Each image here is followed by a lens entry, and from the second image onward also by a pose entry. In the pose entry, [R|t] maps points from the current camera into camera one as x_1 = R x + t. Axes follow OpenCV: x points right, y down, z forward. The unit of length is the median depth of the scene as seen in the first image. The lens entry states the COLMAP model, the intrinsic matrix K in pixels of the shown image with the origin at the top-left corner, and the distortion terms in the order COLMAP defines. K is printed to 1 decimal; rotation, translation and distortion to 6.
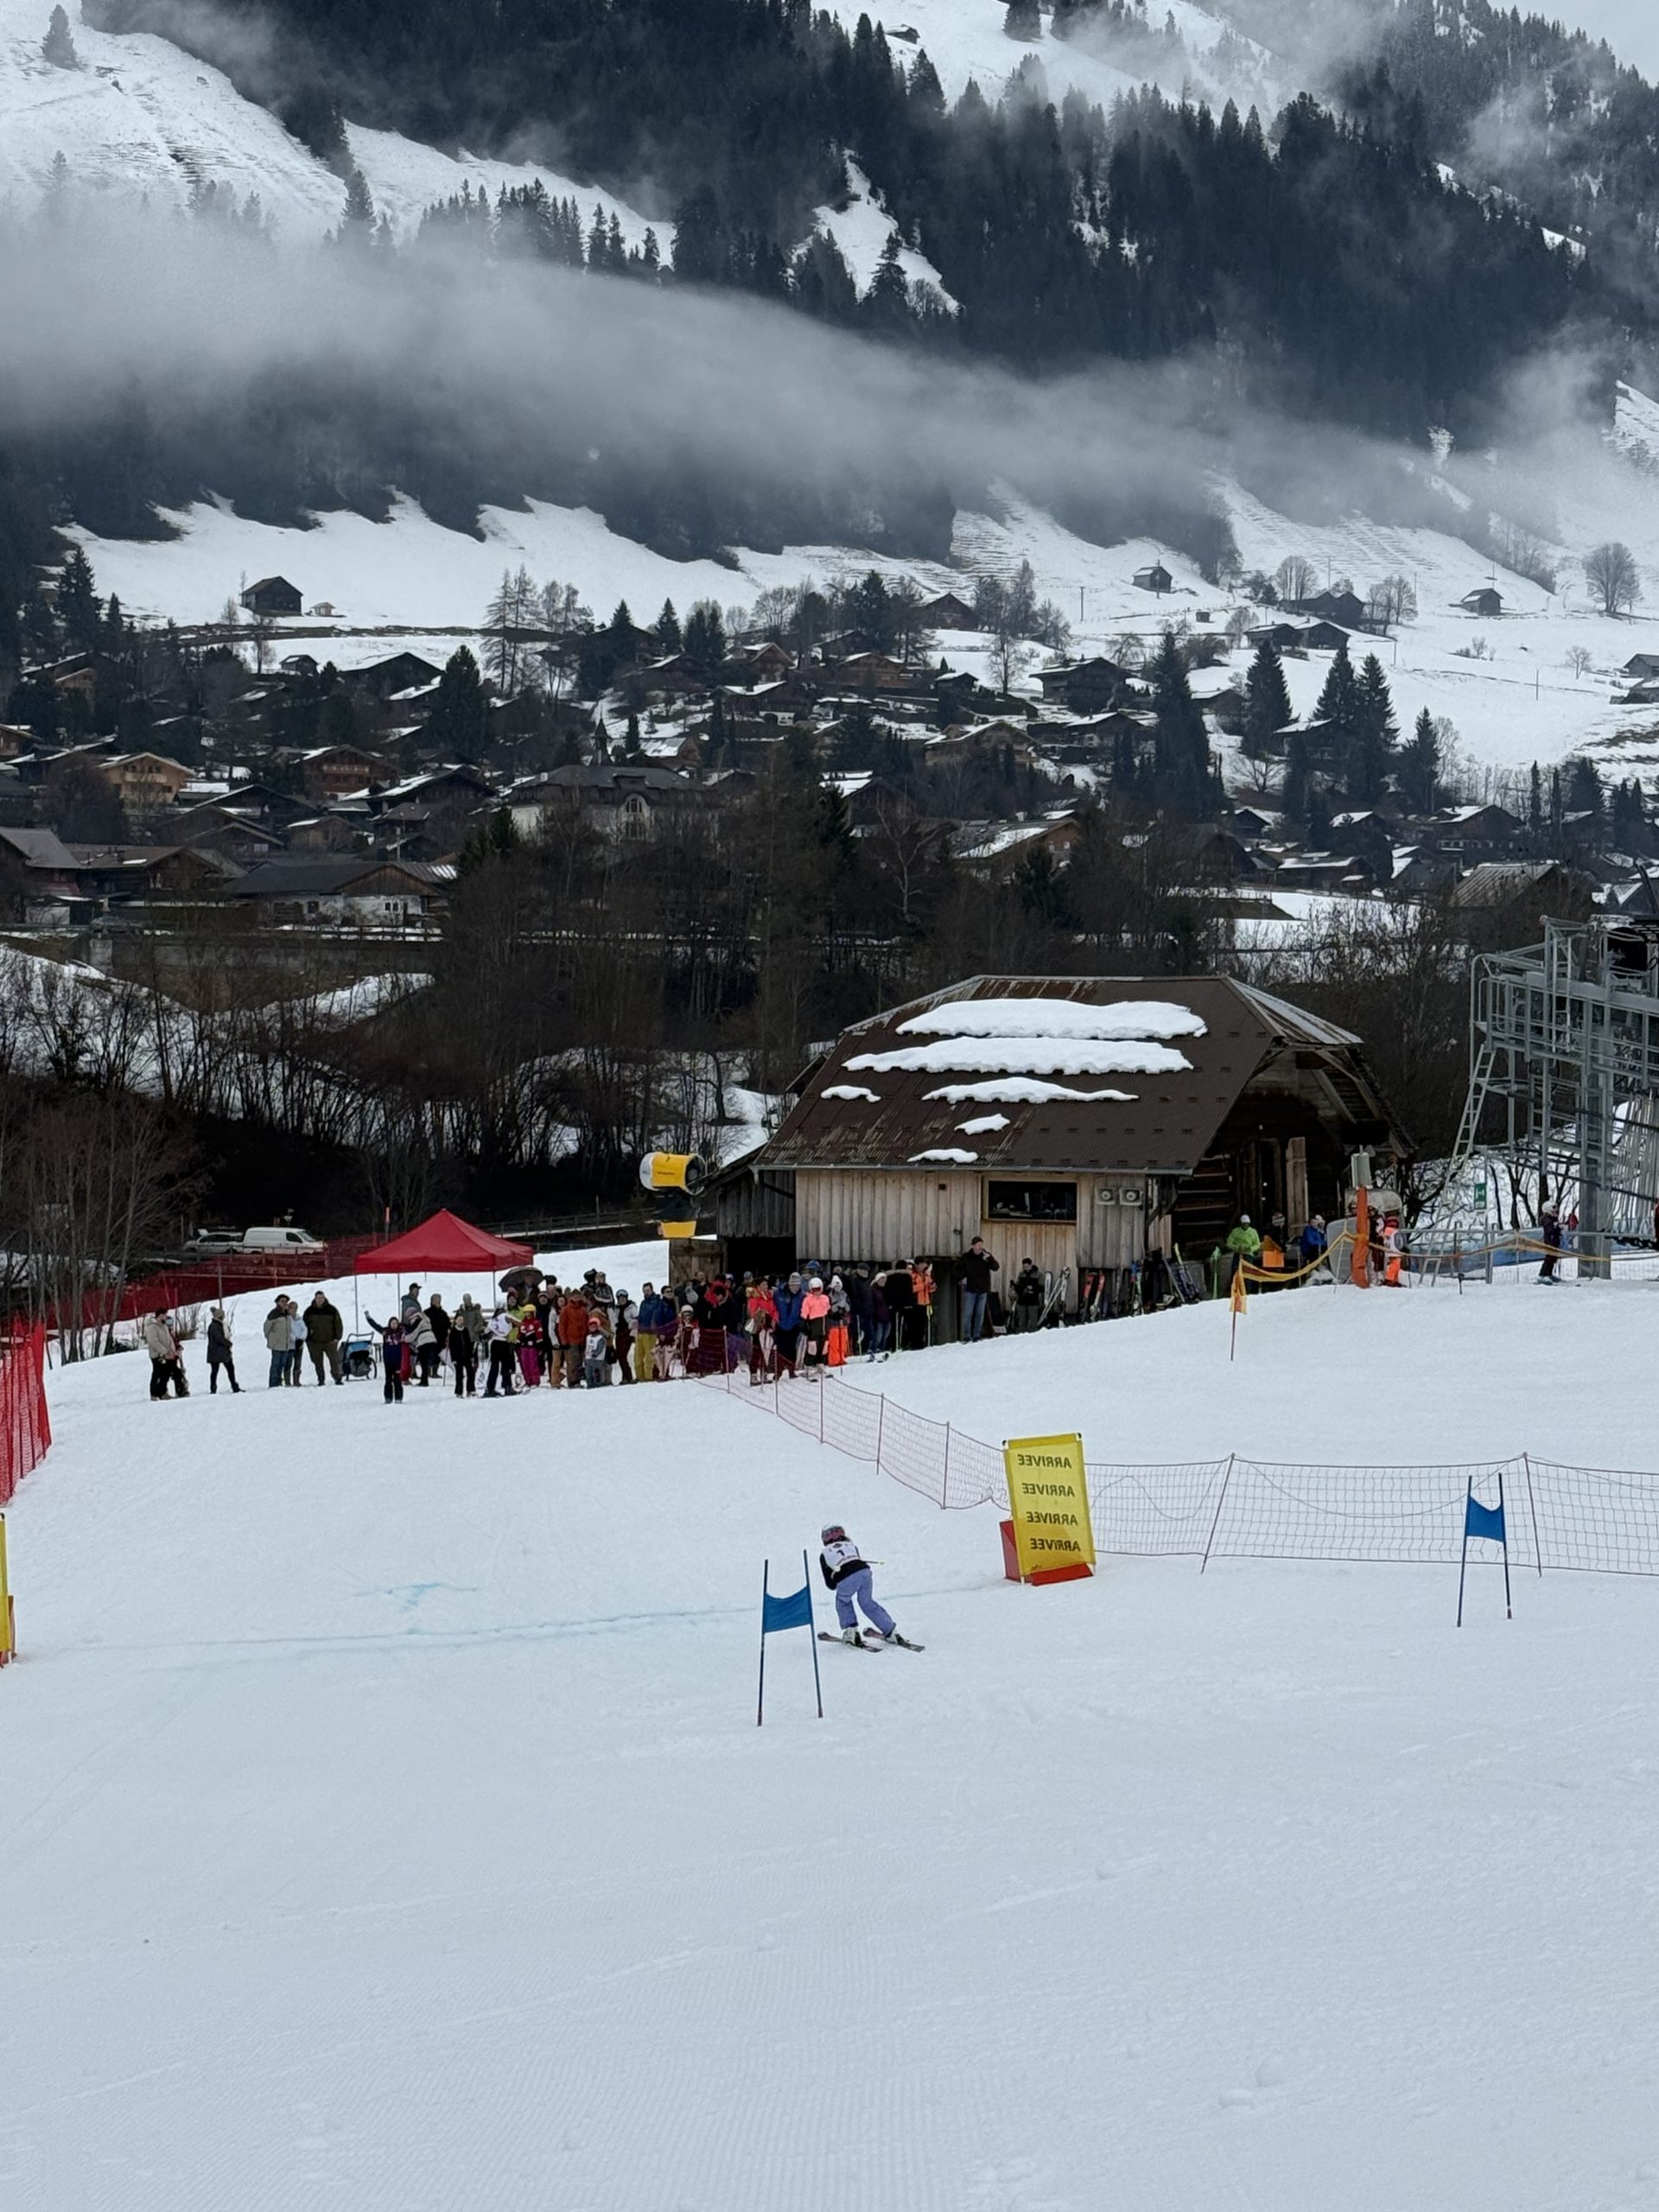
lens RADIAL K [[4298.7, 0, 829.5], [0, 4298.7, 1106.0], [0, 0, 1]] dist [0.113629, 0.085437]
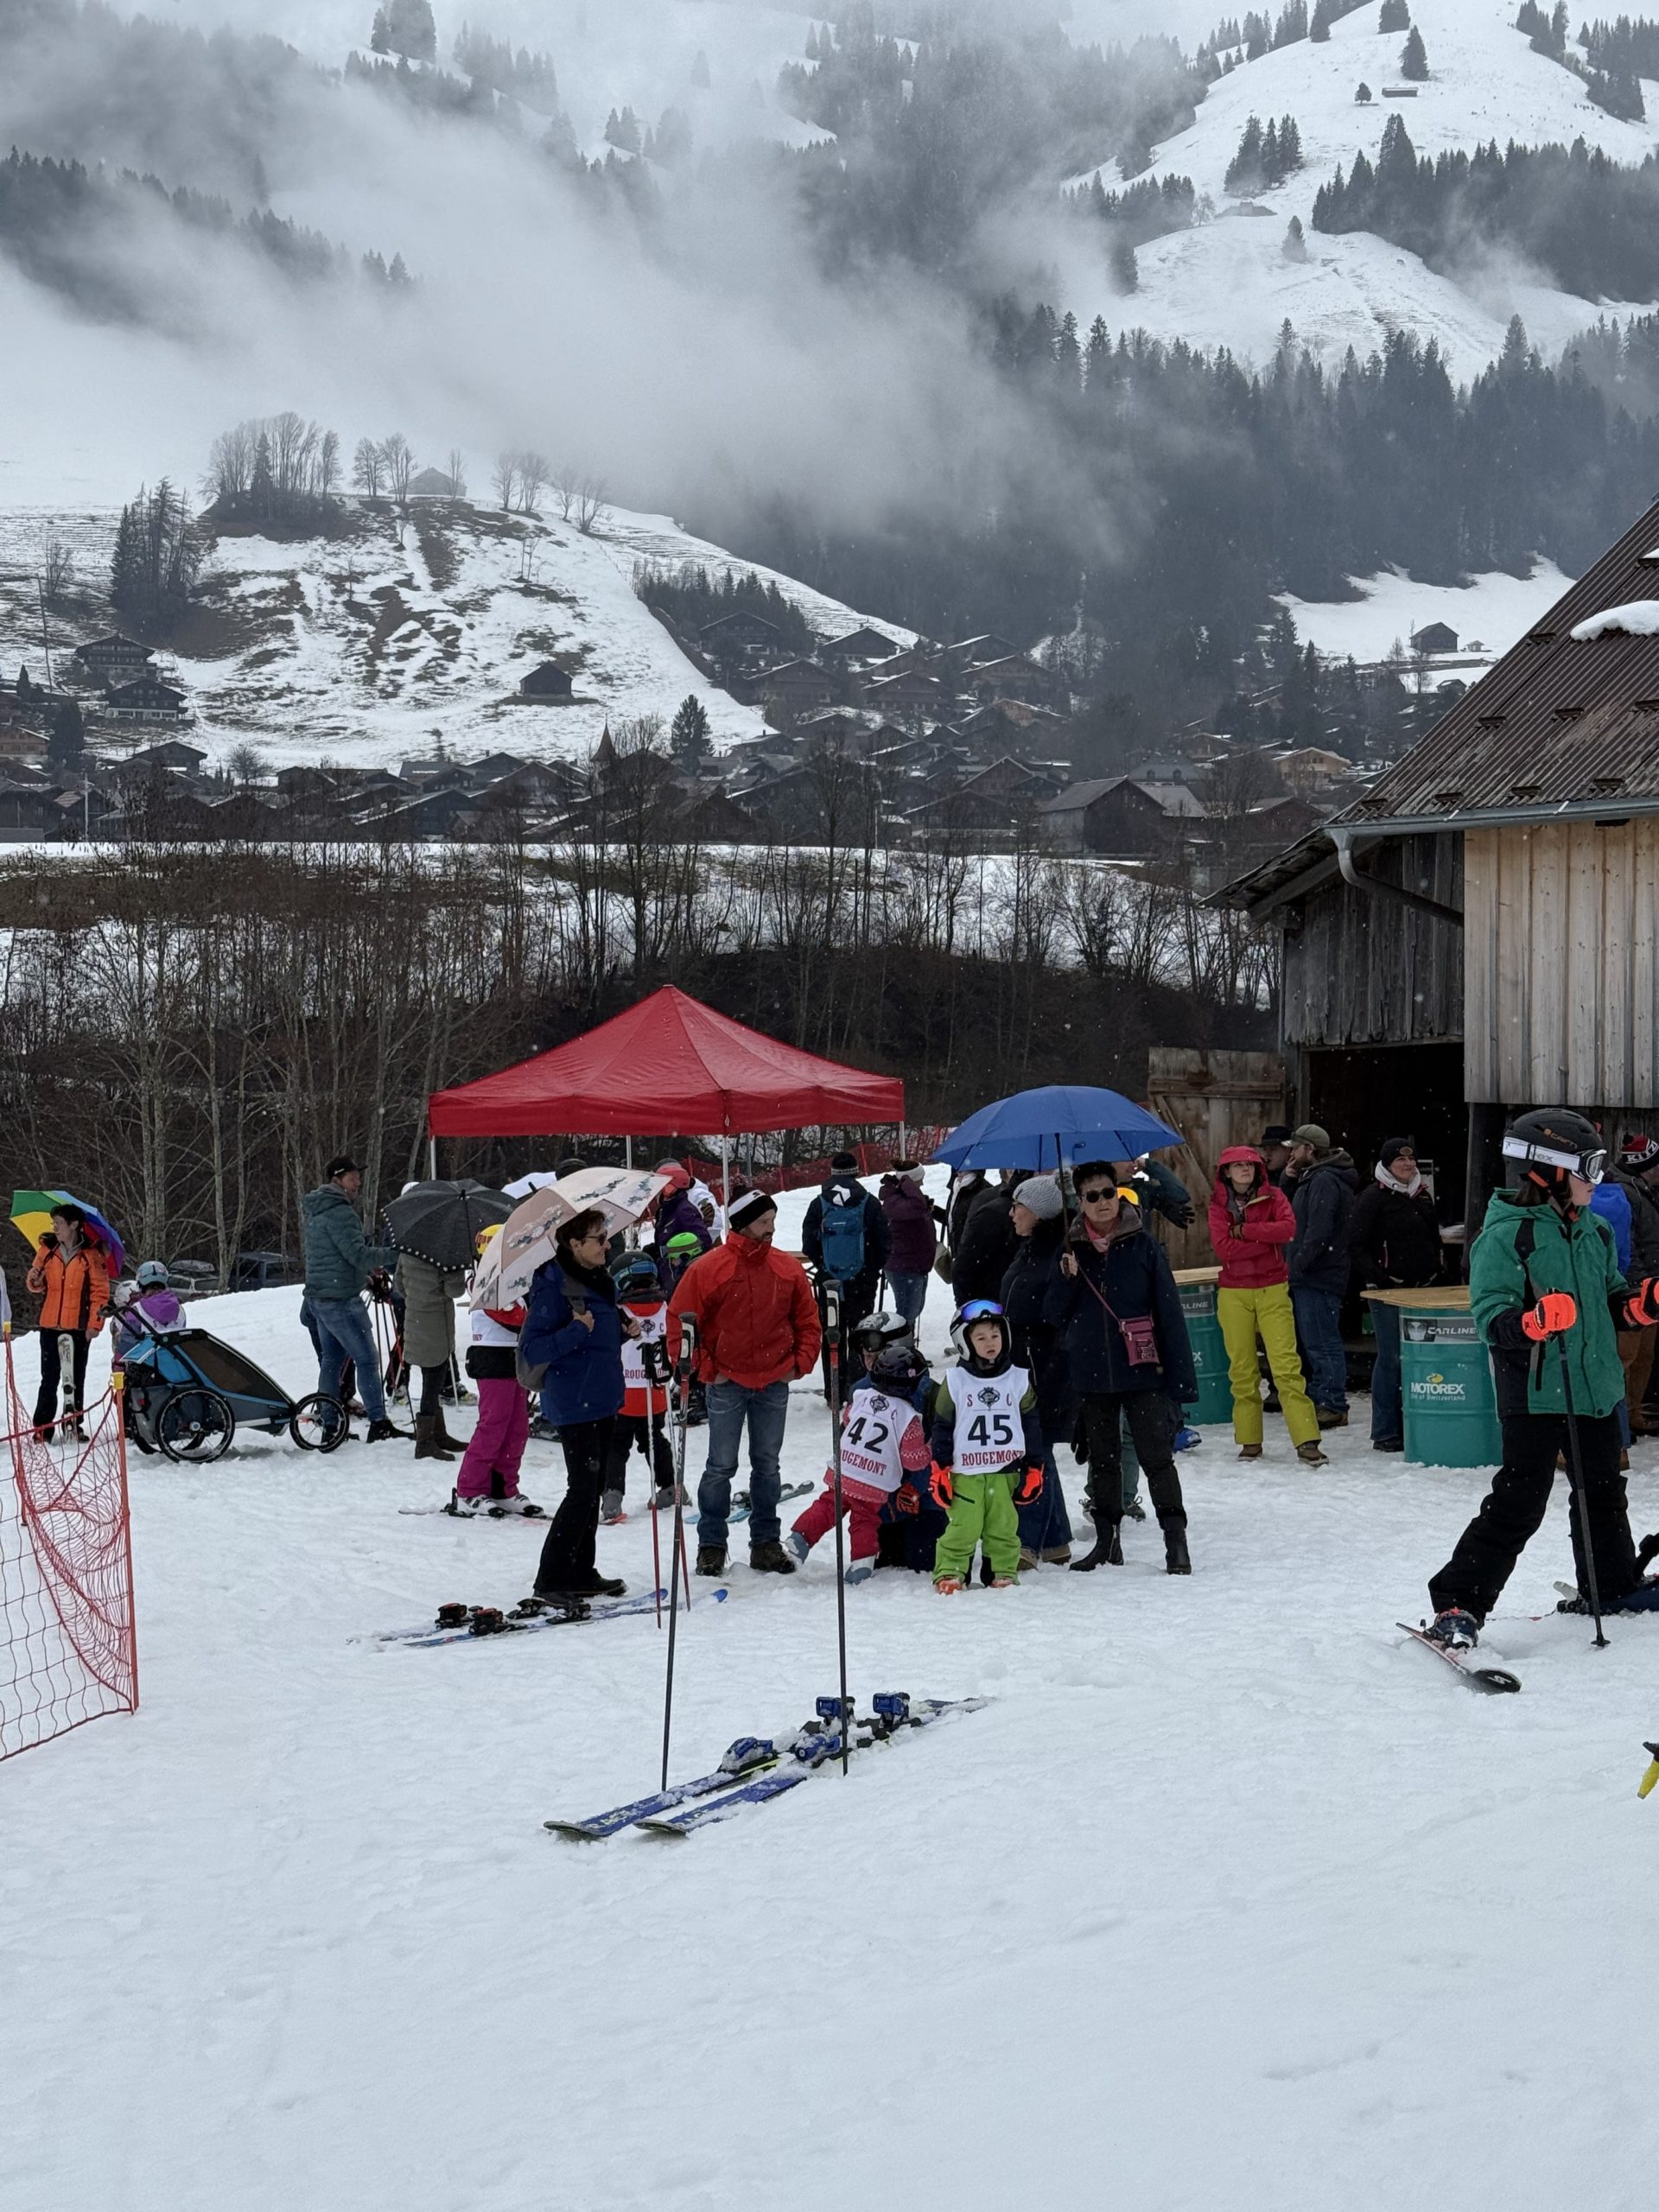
lens RADIAL K [[3028.8, 0, 829.5], [0, 3028.8, 1106.0], [0, 0, 1]] dist [0.198985, -0.474375]
pose [[0.944851, 0.009079, -0.327376, 0.005202], [-0.001848, 0.999748, 0.022391, 0.006873], [0.327497, -0.020551, 0.944629, 0.170900]]
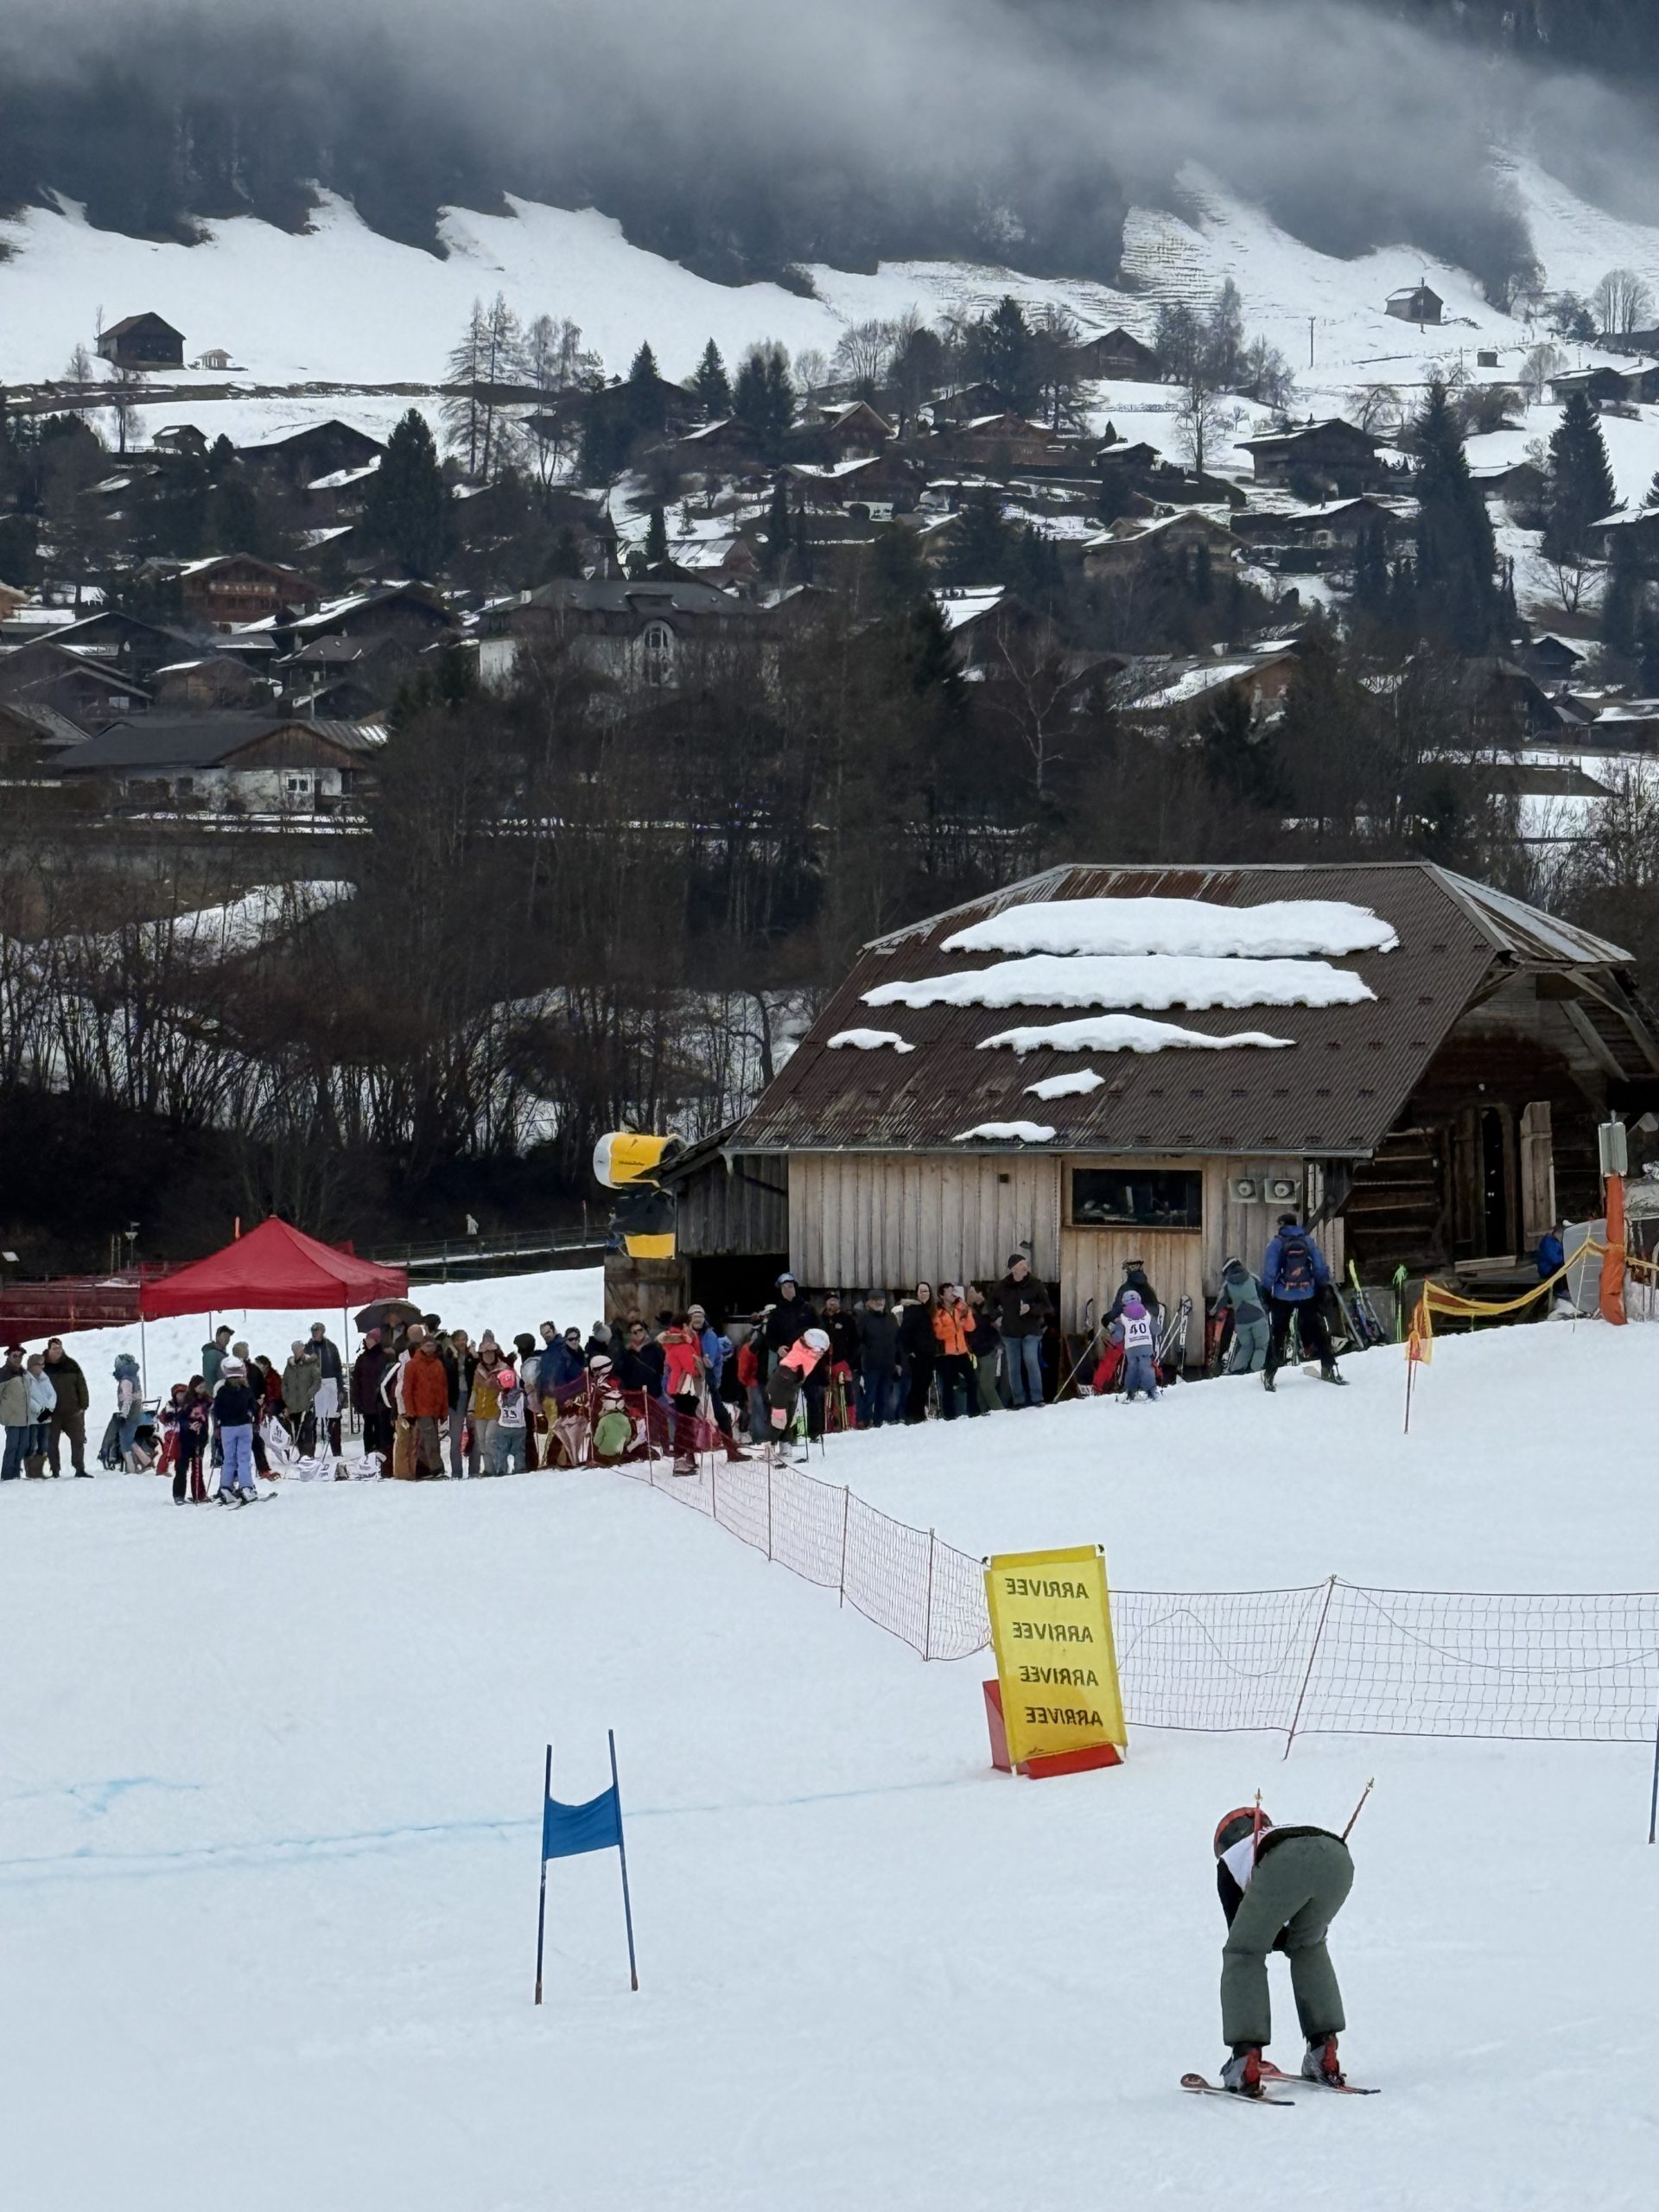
lens RADIAL K [[6195.3, 0, 829.5], [0, 6195.3, 1106.0], [0, 0, 1]] dist [0.096920, 0.594696]
pose [[0.999764, -0.005918, -0.020893, 0.004243], [0.006030, 0.999968, 0.005302, 0.000493], [0.020861, -0.005426, 0.999768, 0.006929]]
